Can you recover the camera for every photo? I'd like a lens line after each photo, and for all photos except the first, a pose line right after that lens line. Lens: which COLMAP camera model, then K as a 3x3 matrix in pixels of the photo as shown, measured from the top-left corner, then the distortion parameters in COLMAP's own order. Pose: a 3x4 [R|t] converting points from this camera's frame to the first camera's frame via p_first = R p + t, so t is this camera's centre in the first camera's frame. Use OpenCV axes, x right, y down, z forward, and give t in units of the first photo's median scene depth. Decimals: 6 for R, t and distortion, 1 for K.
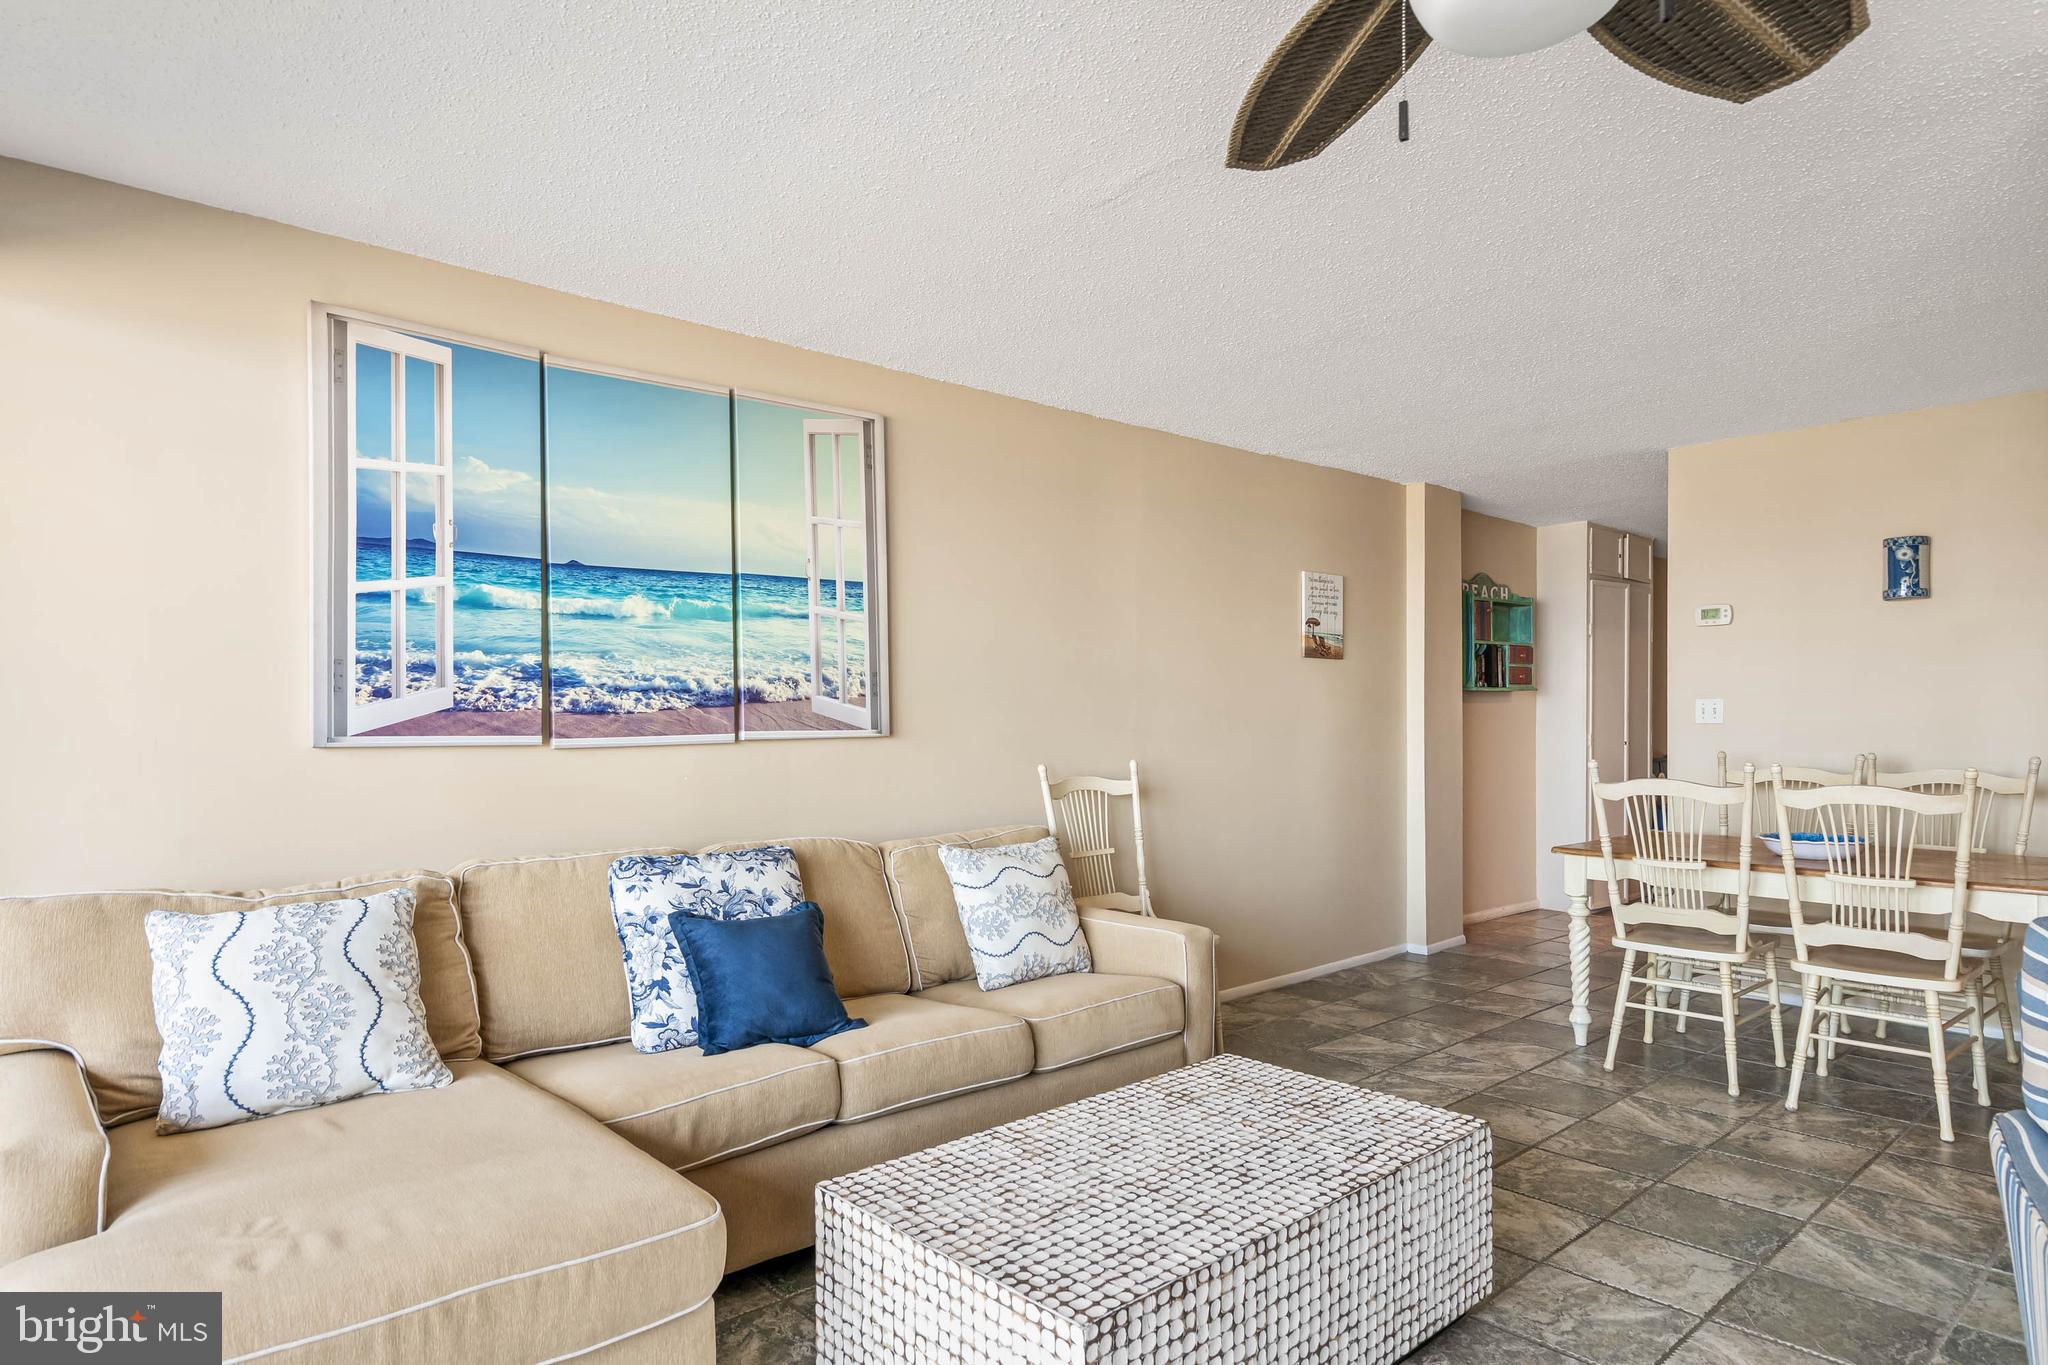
lens RADIAL K [[1171.0, 0, 1030.9], [0, 1171.0, 739.0], [0, 0, 1]] dist [0.004040, 0.003121]
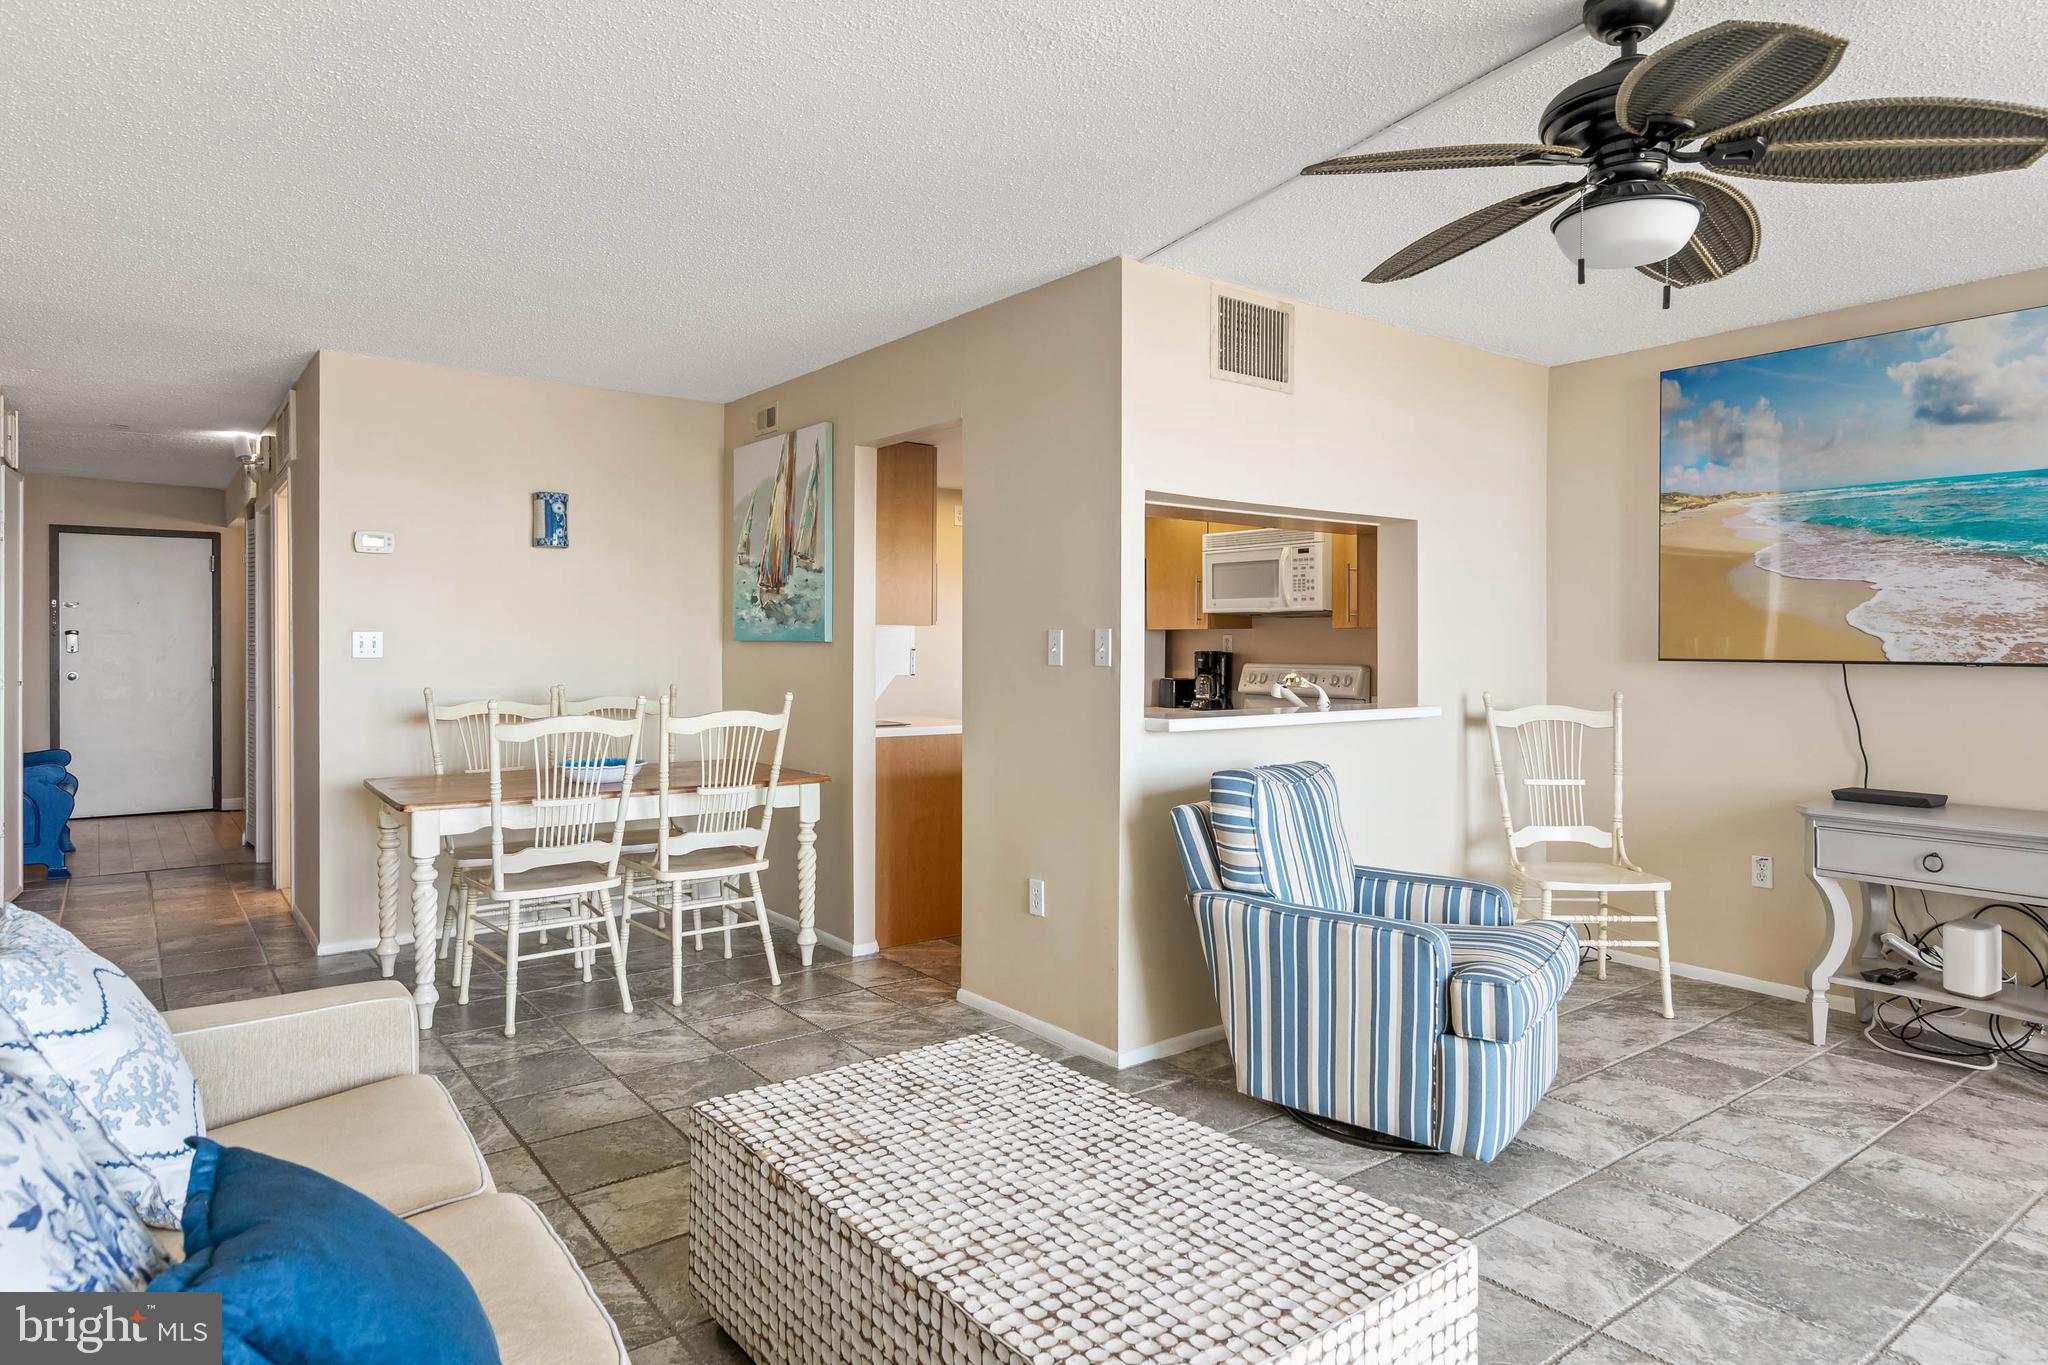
lens RADIAL K [[1201.6, 0, 1023.3], [0, 1201.6, 644.2], [0, 0, 1]] dist [0.004106, 0.000556]
pose [[0.076823, 0.007628, 0.997016, -0.575222], [0.013691, 0.999868, -0.008705, -0.015571], [-0.996951, 0.014319, 0.076709, 0.712864]]
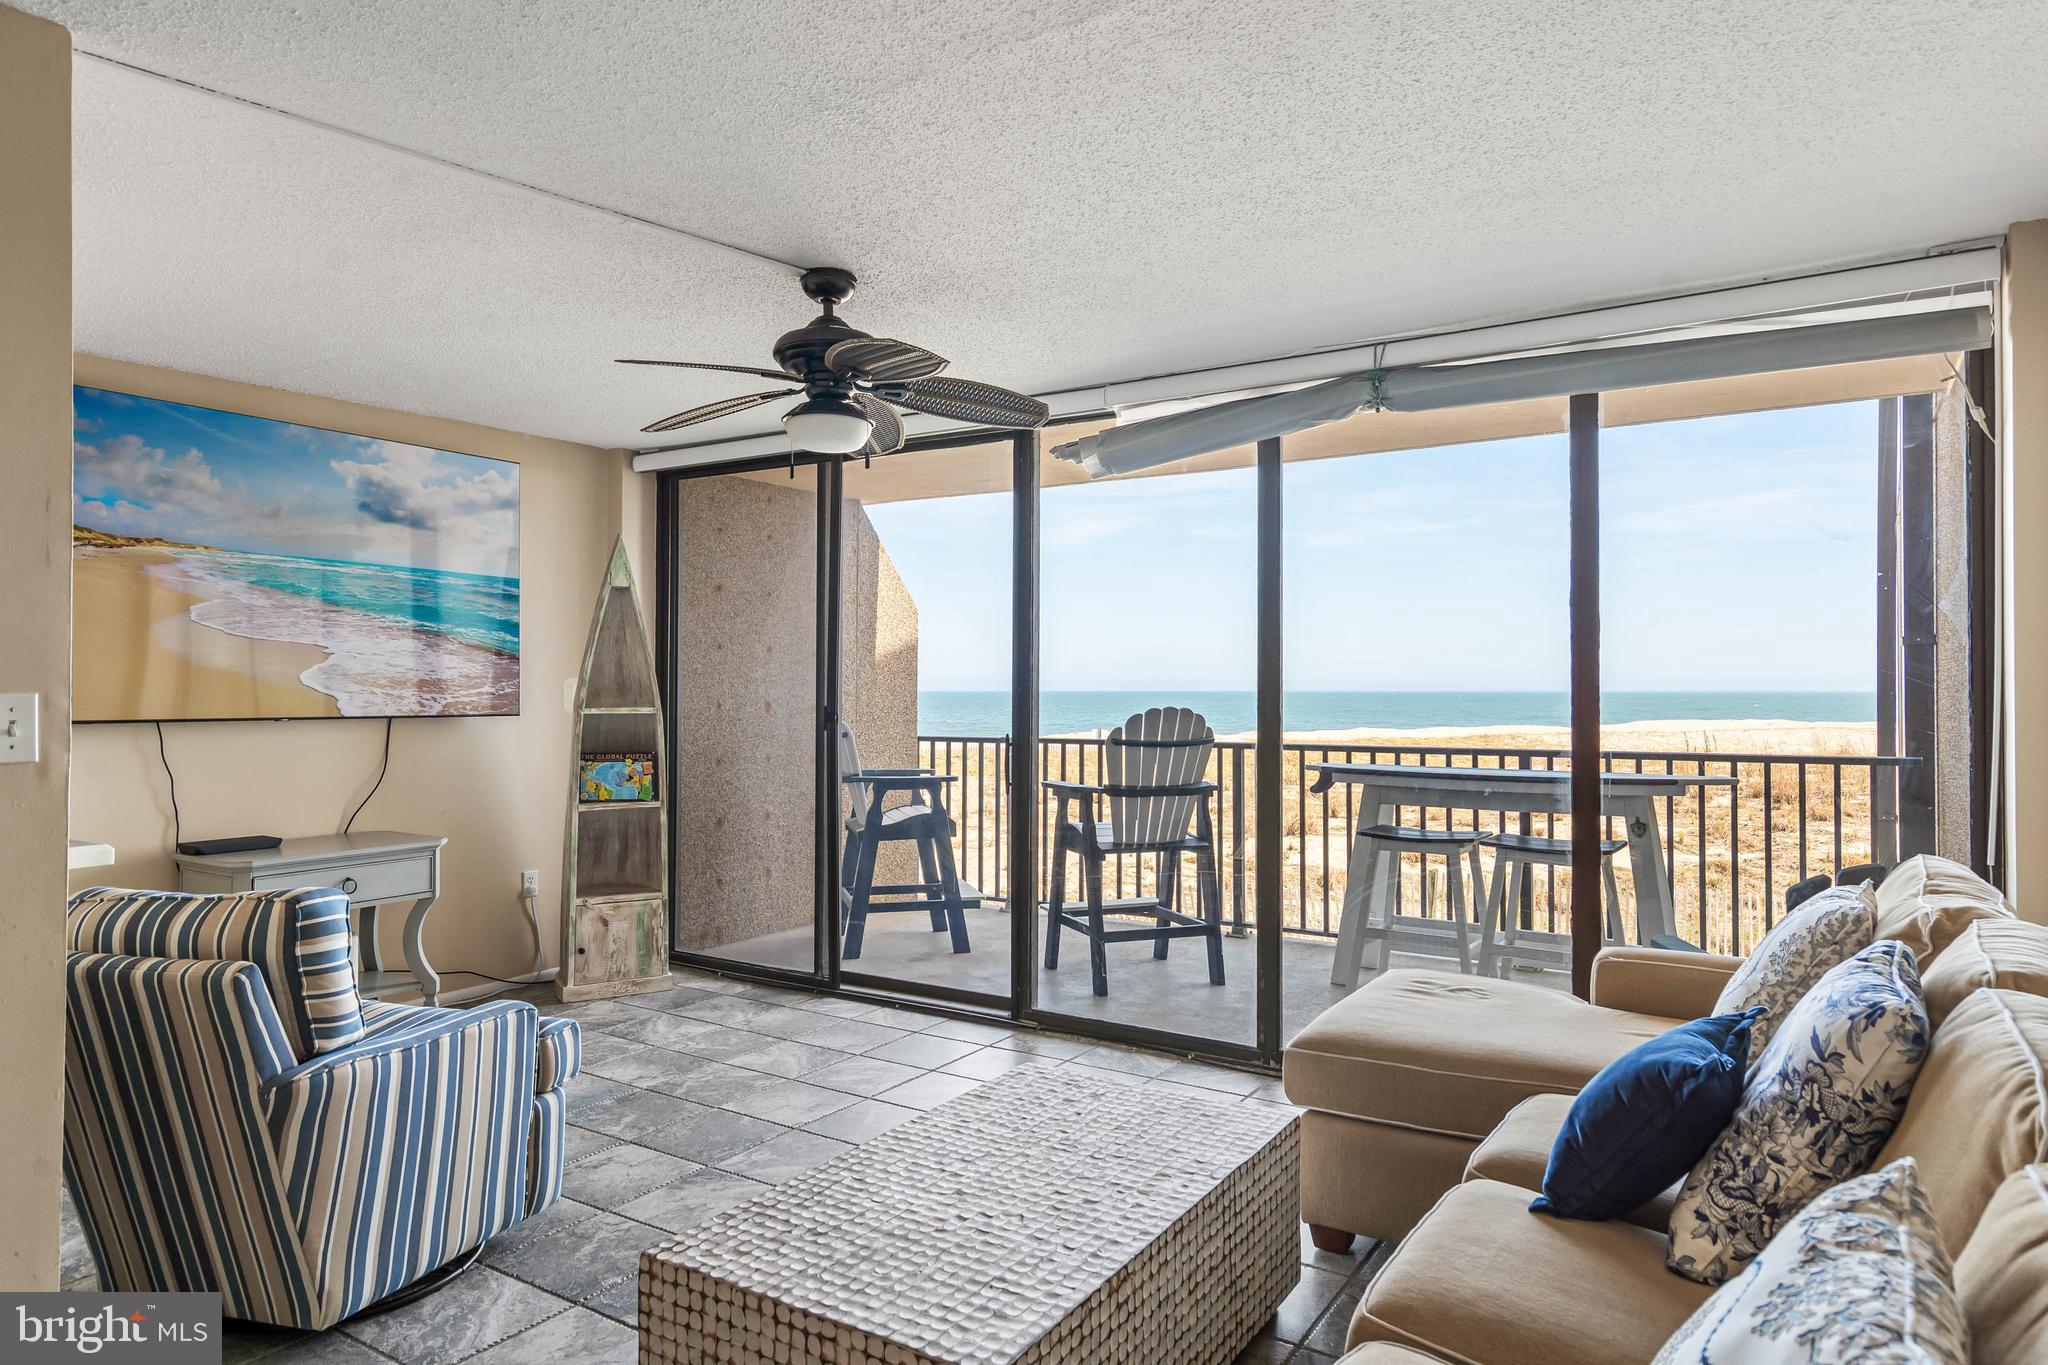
lens RADIAL K [[1236.4, 0, 1026.3], [0, 1236.4, 681.7], [0, 0, 1]] dist [0.010719, 0.000408]
pose [[-0.963942, 0.007843, -0.265998, 0.292864], [0.004399, 0.999899, 0.013542, -0.053391], [0.266077, 0.011883, -0.963878, 1.514891]]
